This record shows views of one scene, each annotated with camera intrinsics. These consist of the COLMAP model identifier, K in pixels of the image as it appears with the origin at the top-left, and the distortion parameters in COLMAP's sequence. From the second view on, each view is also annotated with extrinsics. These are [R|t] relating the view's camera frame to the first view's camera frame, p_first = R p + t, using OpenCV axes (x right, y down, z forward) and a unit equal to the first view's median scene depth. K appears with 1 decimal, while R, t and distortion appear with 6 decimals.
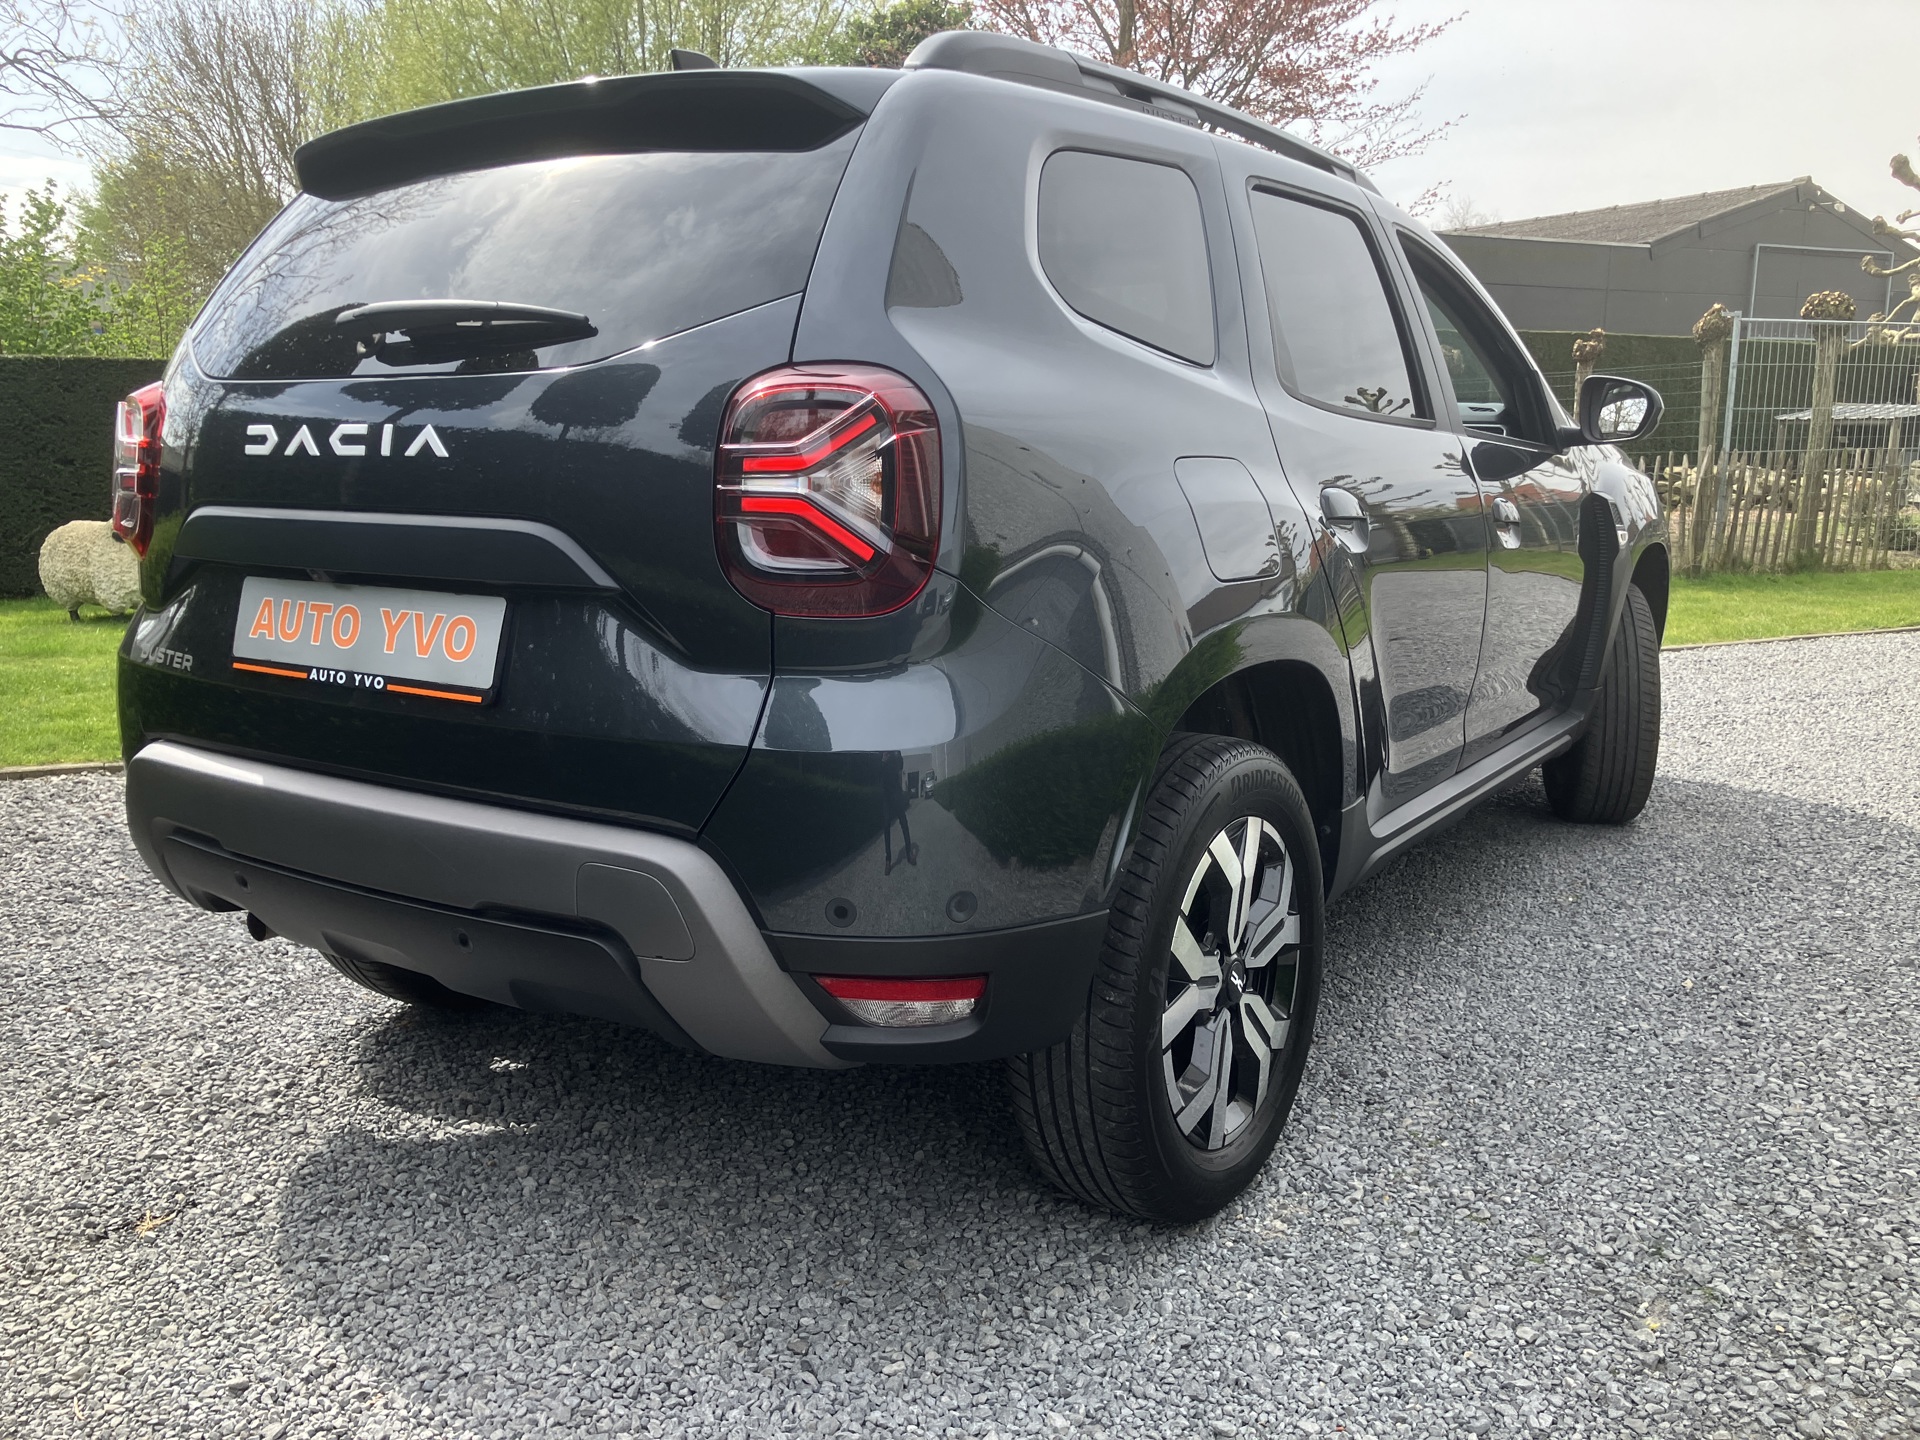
lens RADIAL K [[1576.7, 0, 966.8], [0, 1576.7, 730.7], [0, 0, 1]] dist [0.006645, 0.010598]
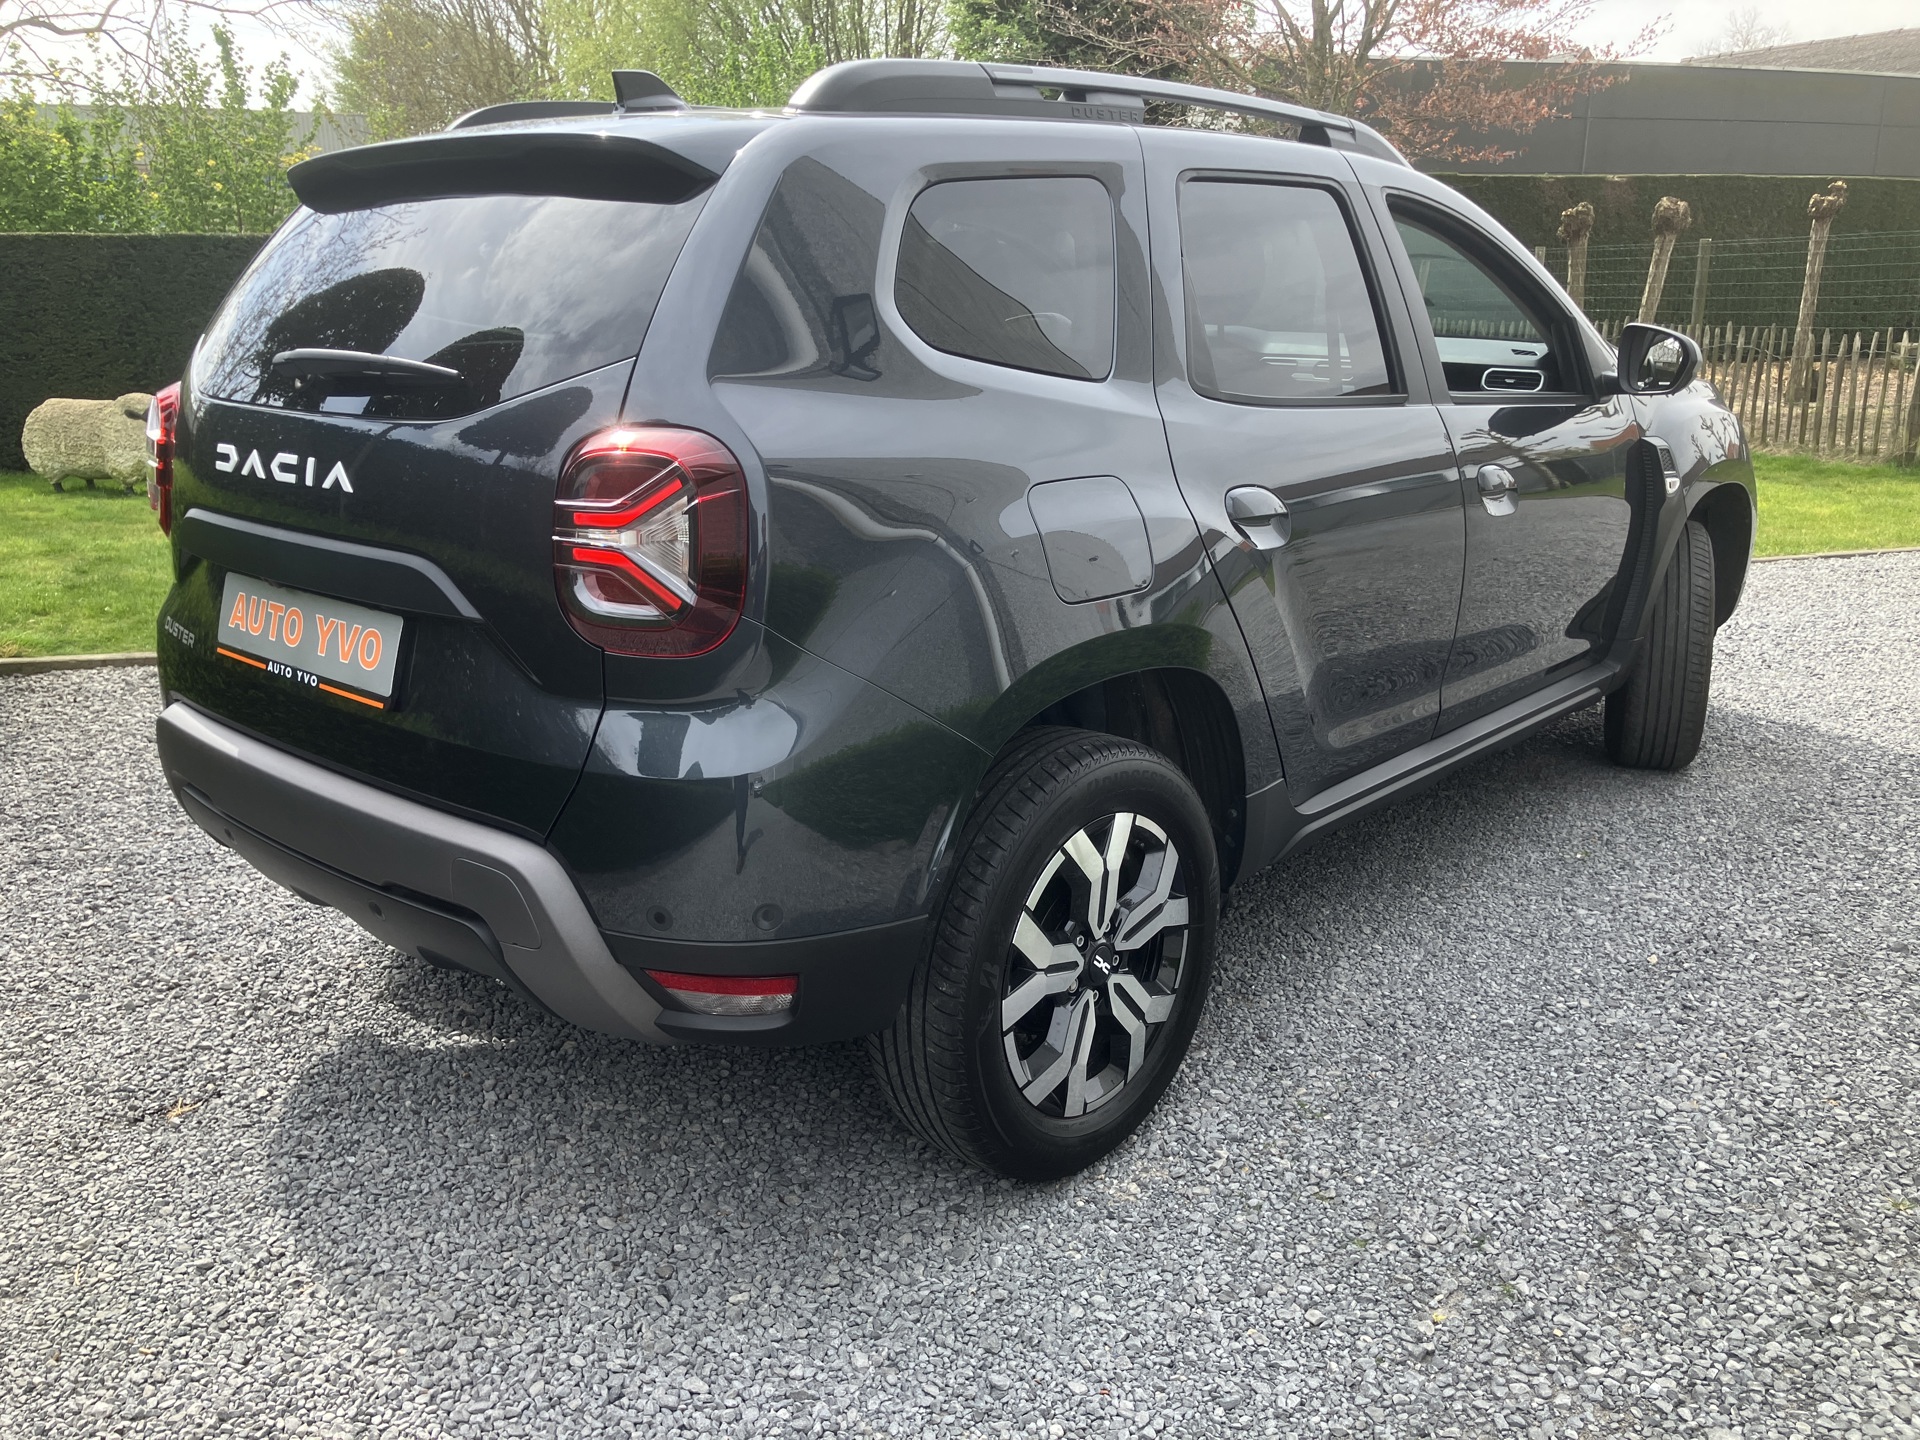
lens RADIAL K [[1576.7, 0, 959.6], [0, 1576.7, 711.8], [0, 0, 1]] dist [0.006645, 0.010598]
pose [[0.989389, 0.035668, -0.140842, 0.230022], [-0.023417, 0.995872, 0.087700, -0.108558], [0.143389, -0.083471, 0.986140, -0.058563]]
